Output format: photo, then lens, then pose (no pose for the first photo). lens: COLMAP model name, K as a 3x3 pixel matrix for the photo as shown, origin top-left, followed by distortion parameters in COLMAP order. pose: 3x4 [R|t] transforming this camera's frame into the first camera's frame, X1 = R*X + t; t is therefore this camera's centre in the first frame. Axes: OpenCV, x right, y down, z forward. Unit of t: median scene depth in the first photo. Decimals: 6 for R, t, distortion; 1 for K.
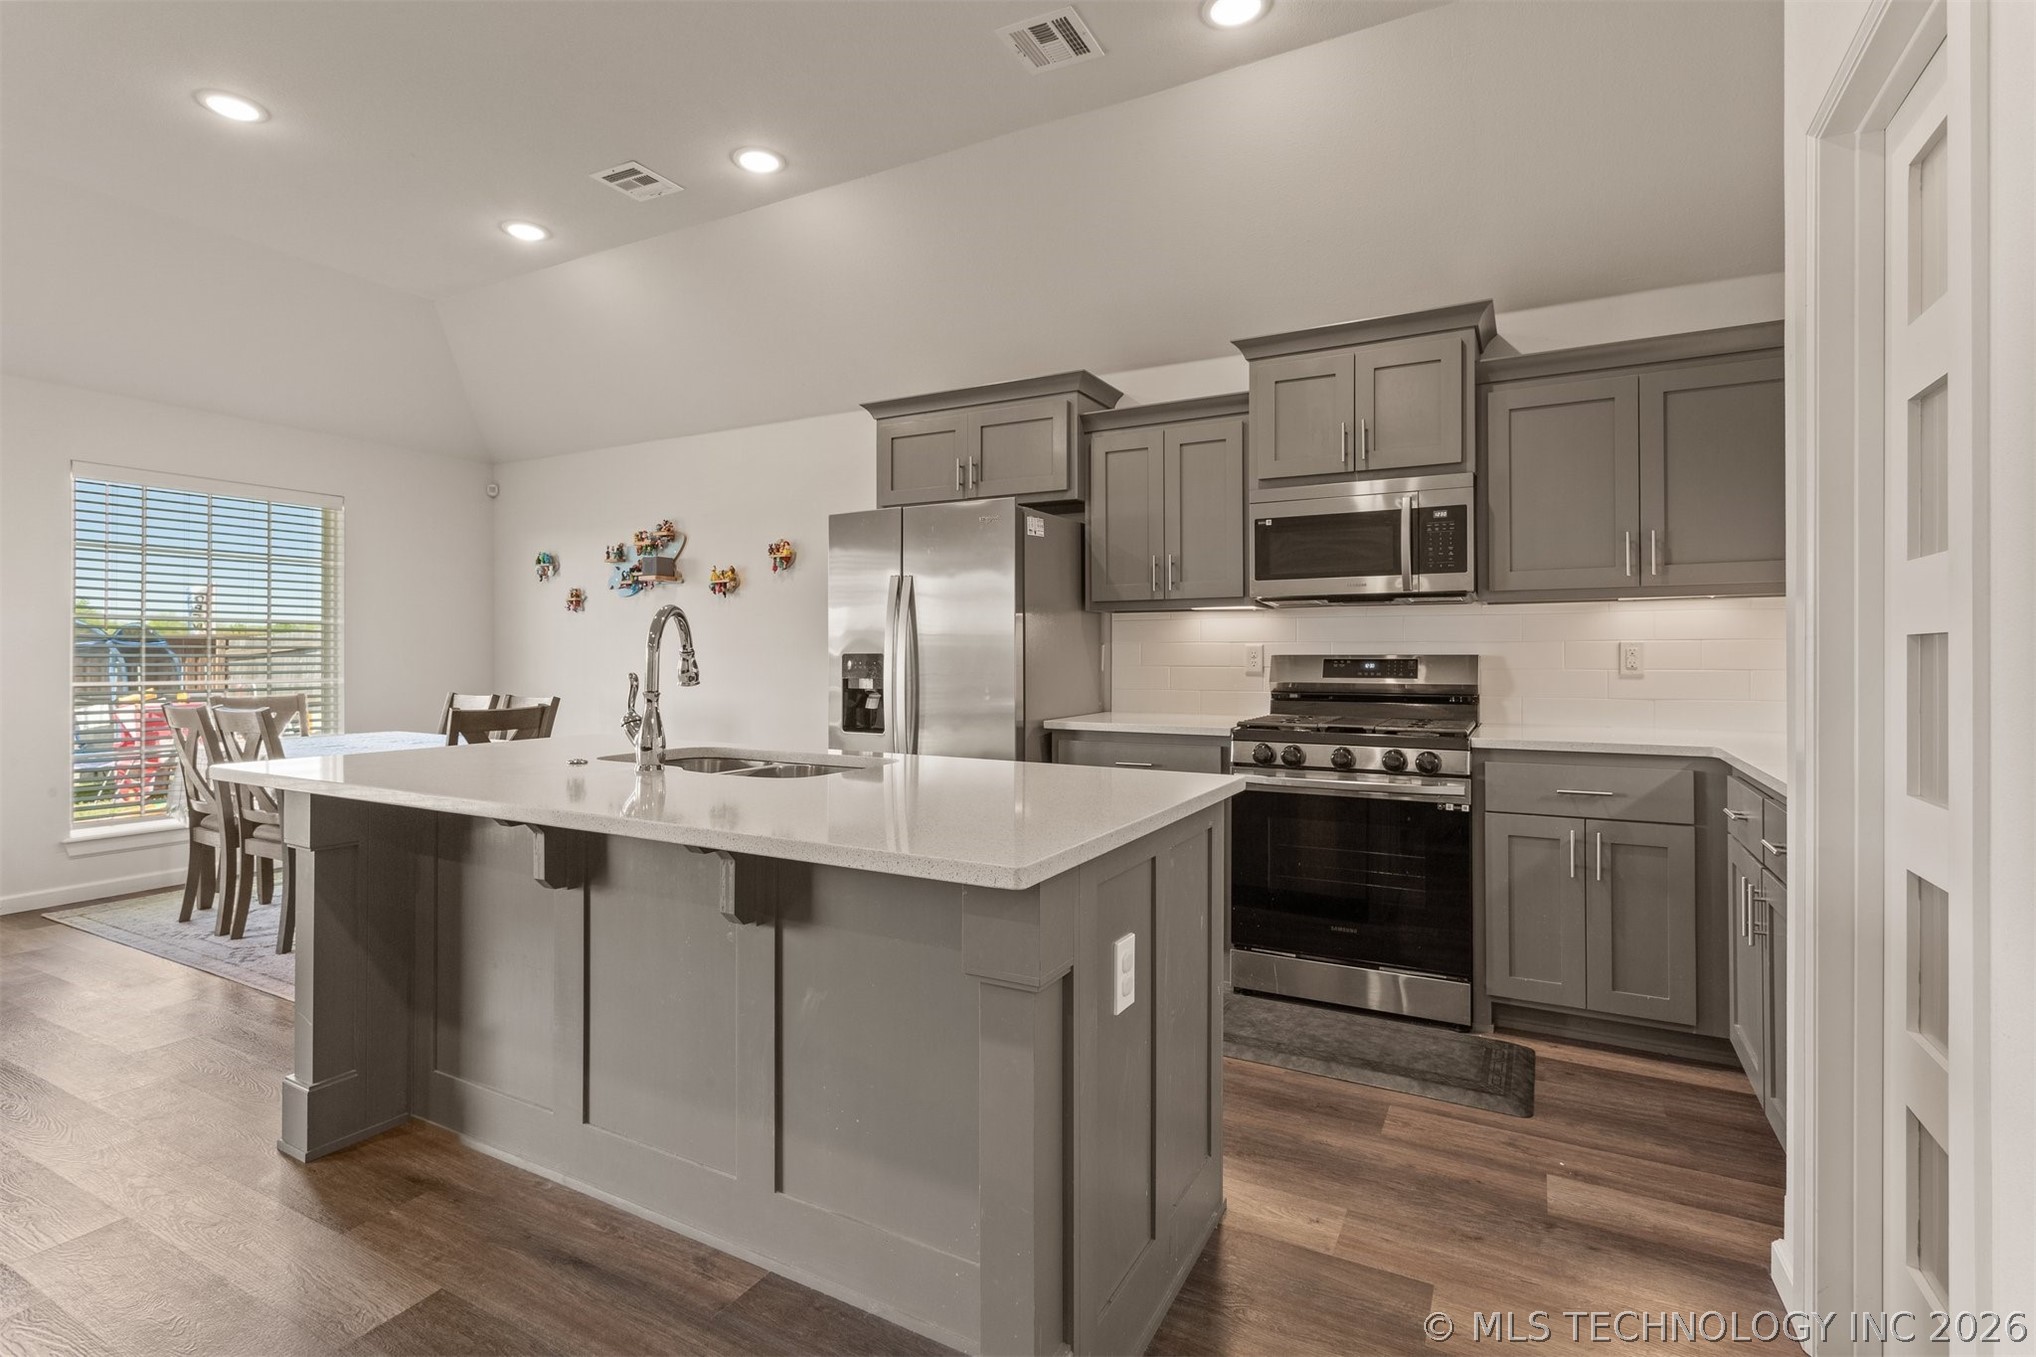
lens RADIAL K [[959.7, 0, 1013.0], [0, 959.7, 645.0], [0, 0, 1]] dist [-0.004087, -0.000059]
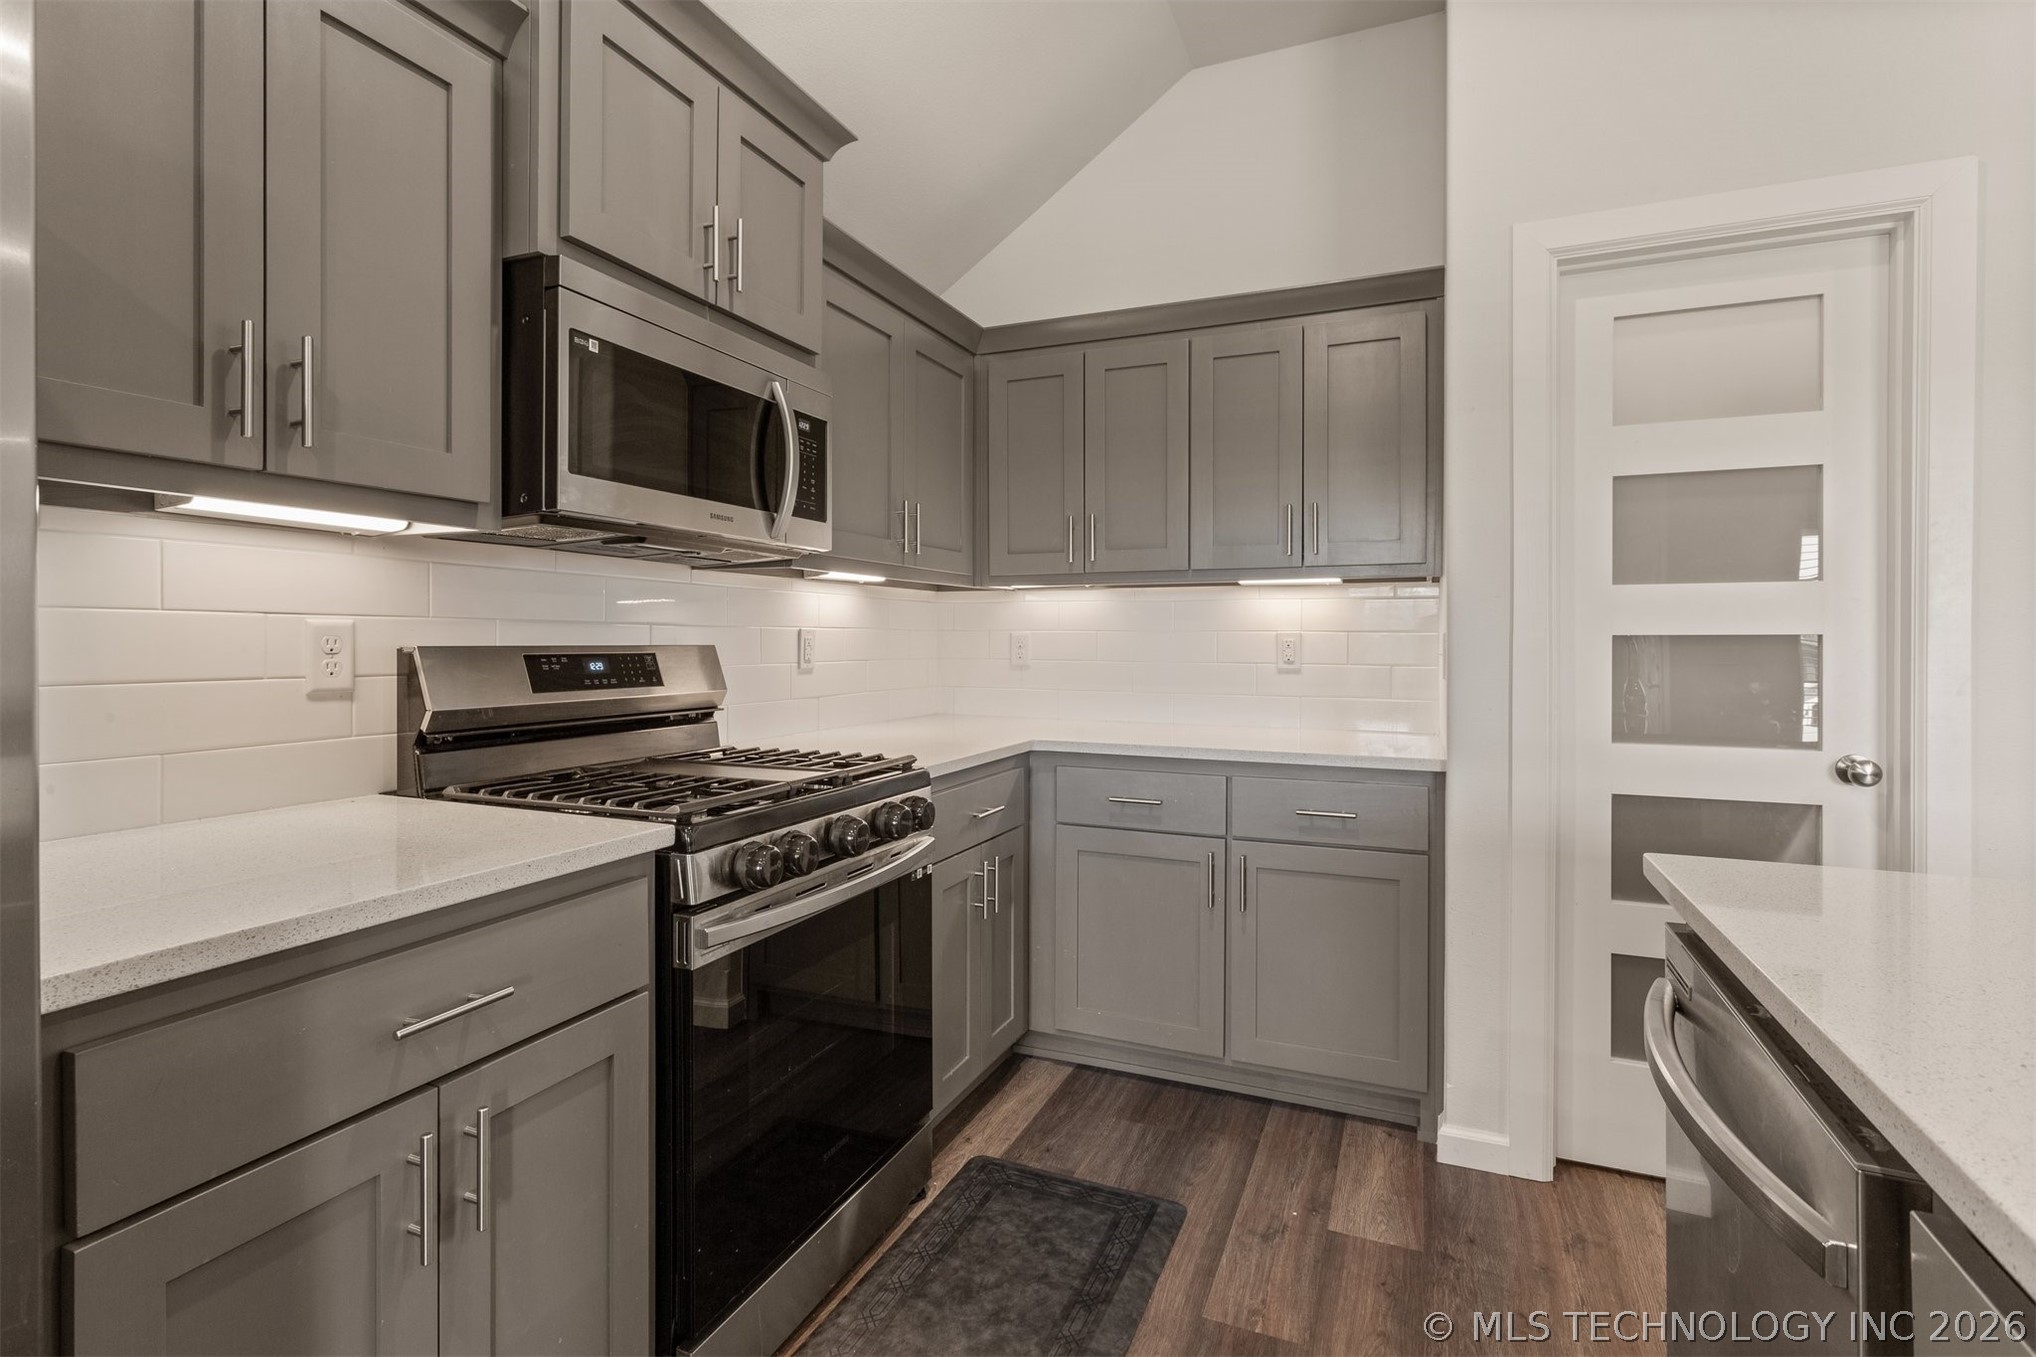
lens RADIAL K [[959.7, 0, 1013.0], [0, 959.7, 645.0], [0, 0, 1]] dist [-0.004087, -0.000059]
pose [[-0.088311, -0.005547, 0.996077, -0.243199], [-0.013617, 0.999898, 0.004361, 0.005669], [-0.996000, -0.013178, -0.088378, 1.104702]]
